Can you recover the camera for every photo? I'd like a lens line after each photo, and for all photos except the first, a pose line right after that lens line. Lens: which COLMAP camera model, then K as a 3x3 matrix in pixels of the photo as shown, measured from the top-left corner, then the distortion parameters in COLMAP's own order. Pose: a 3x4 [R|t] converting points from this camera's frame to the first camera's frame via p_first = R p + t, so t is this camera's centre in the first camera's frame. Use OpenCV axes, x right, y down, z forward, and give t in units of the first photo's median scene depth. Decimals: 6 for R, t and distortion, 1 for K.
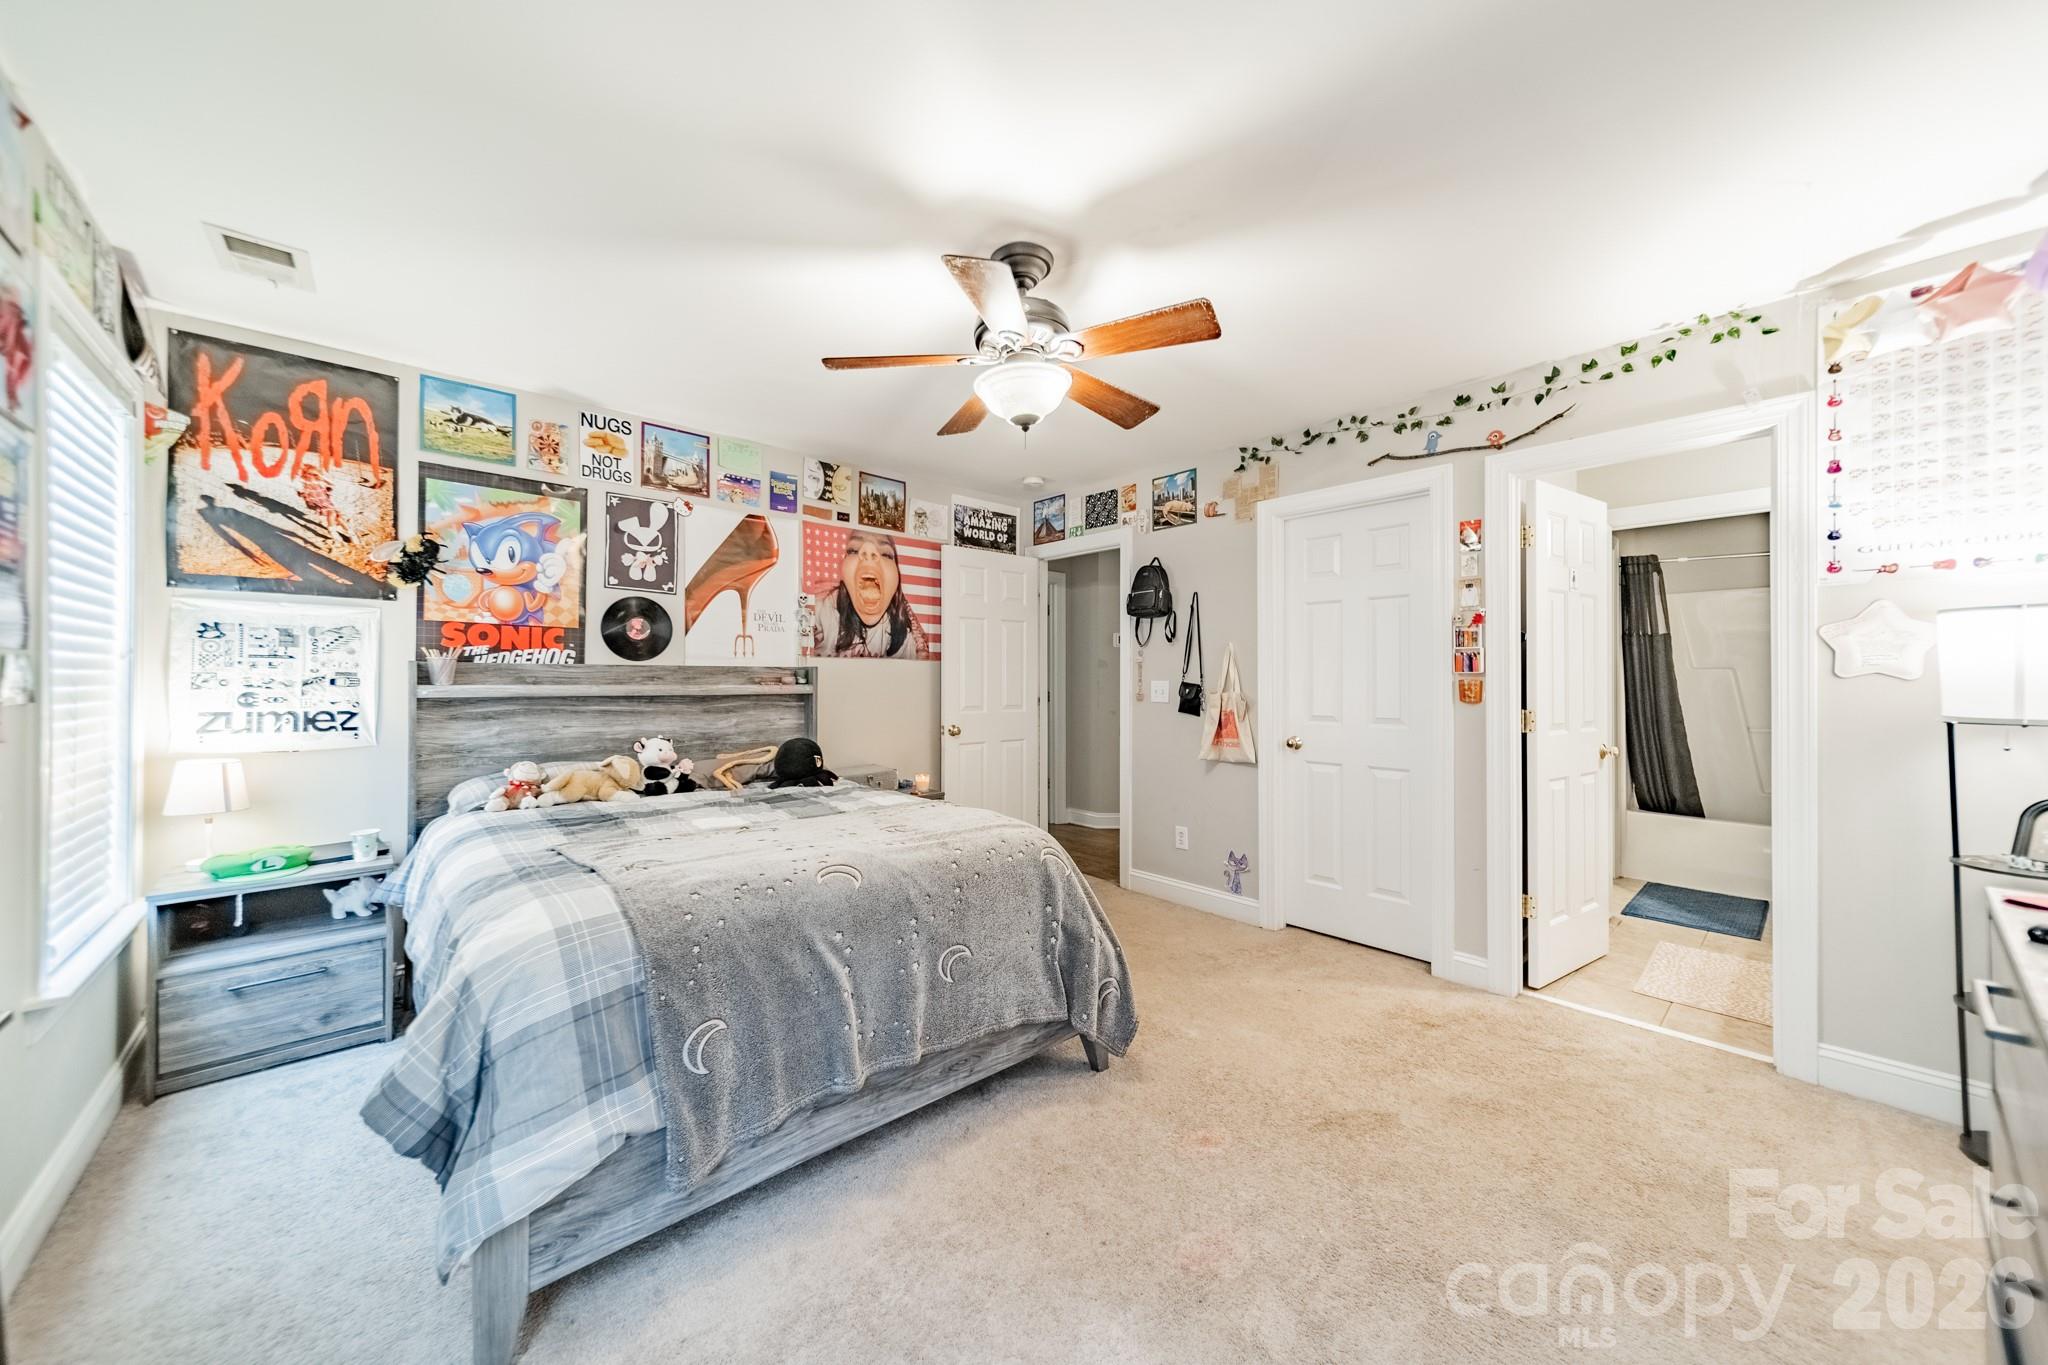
lens RADIAL K [[719.5, 0, 1039.3], [0, 719.5, 673.9], [0, 0, 1]] dist [0.006446, -0.000066]
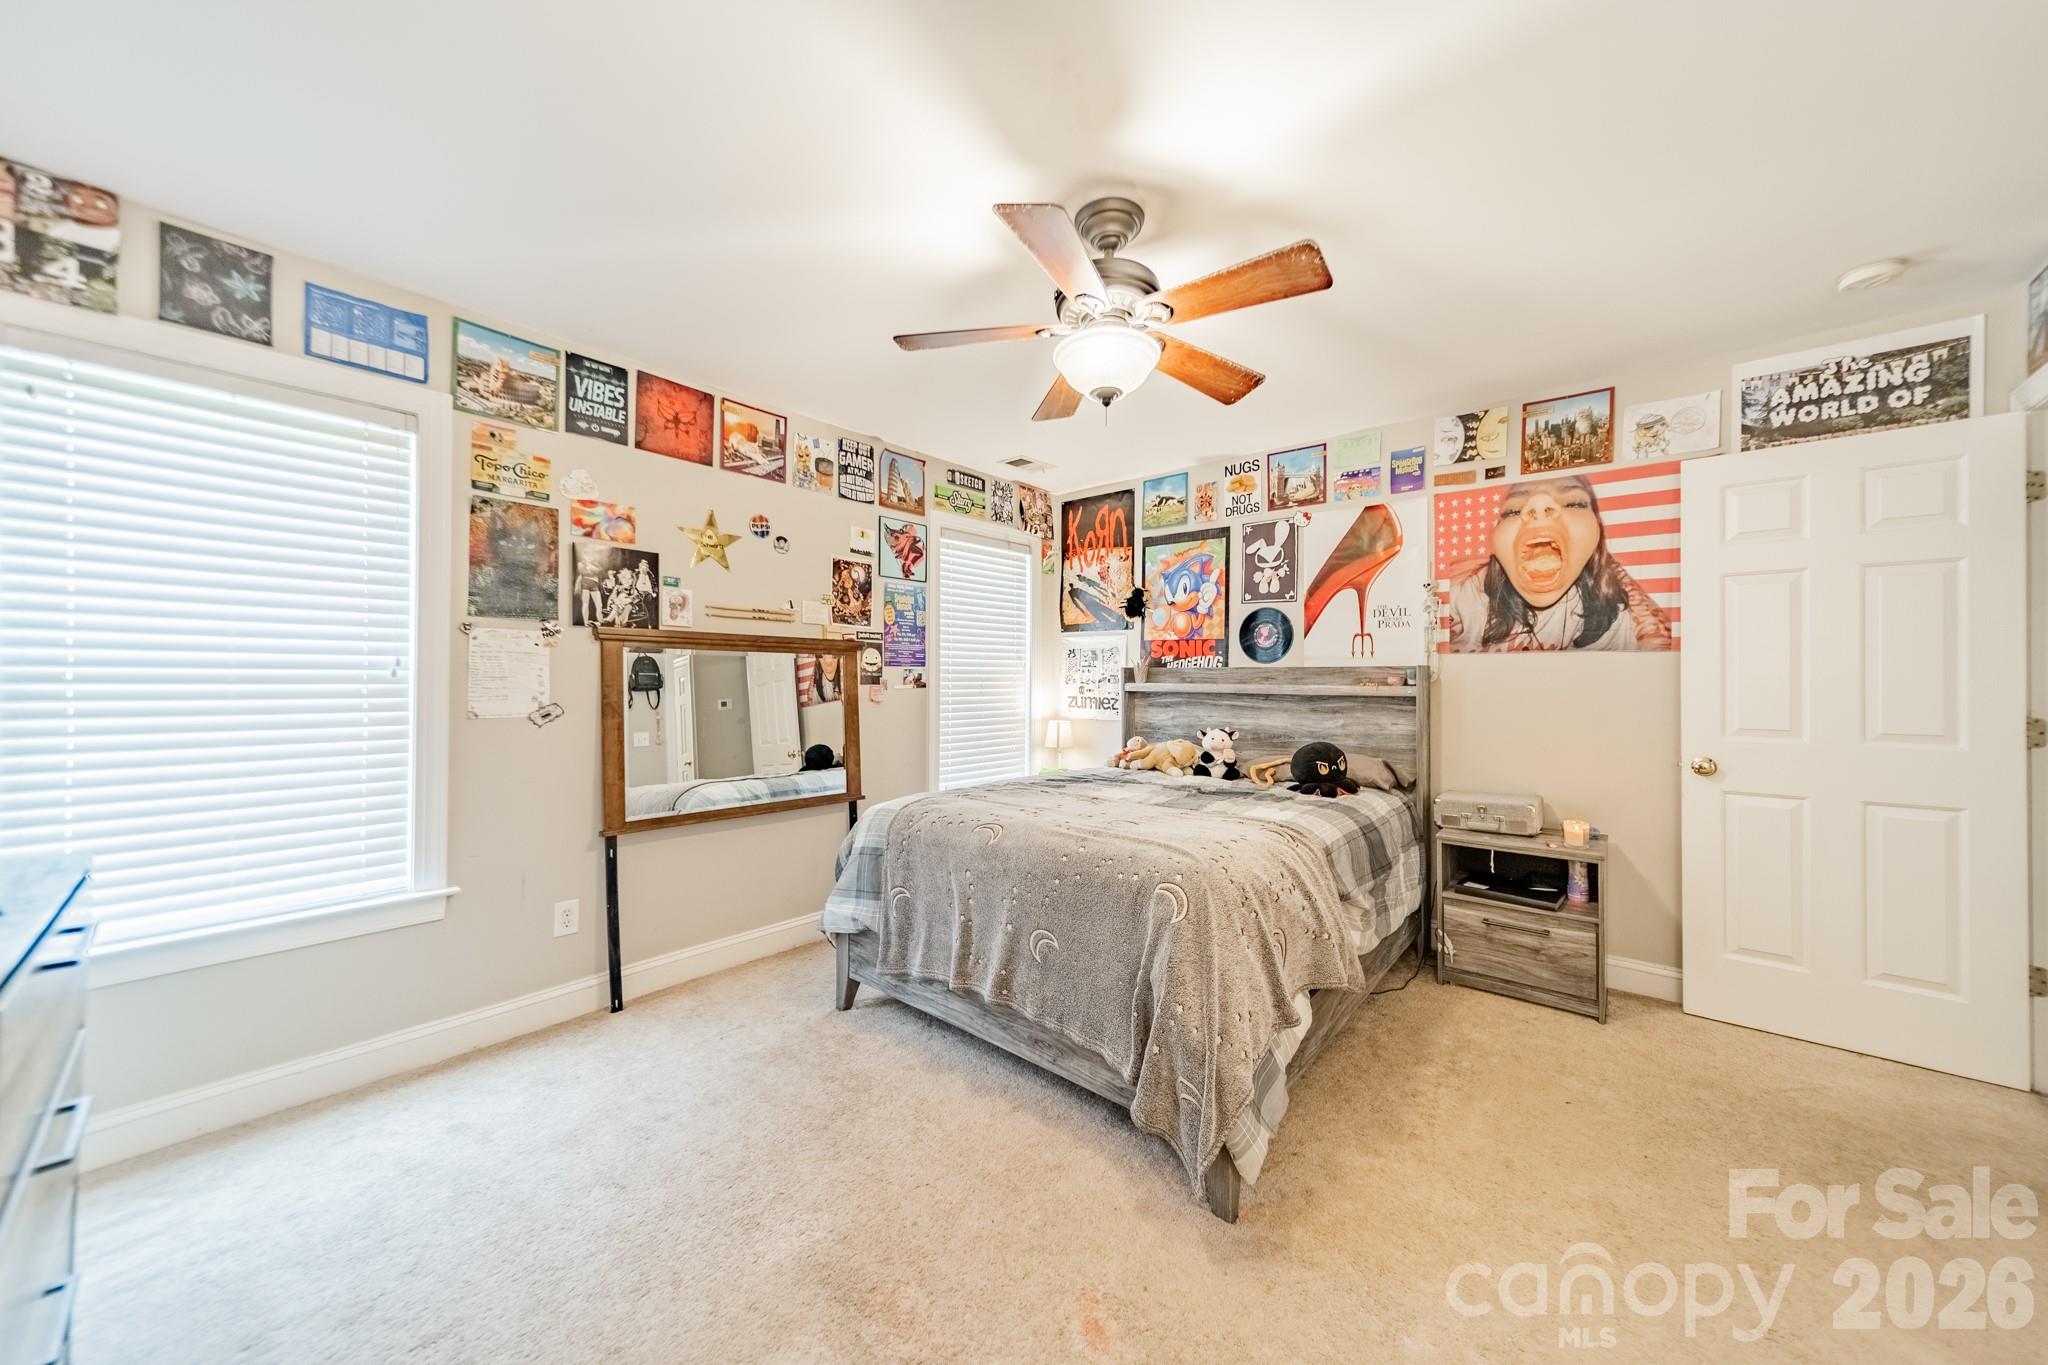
lens RADIAL K [[719.5, 0, 1038.5], [0, 719.5, 675.2], [0, 0, 1]] dist [0.006446, -0.000066]
pose [[0.124238, -0.005521, -0.992237, 0.535061], [0.003199, 0.999982, -0.005163, 0.005218], [0.992247, -0.002532, 0.124254, 0.494882]]
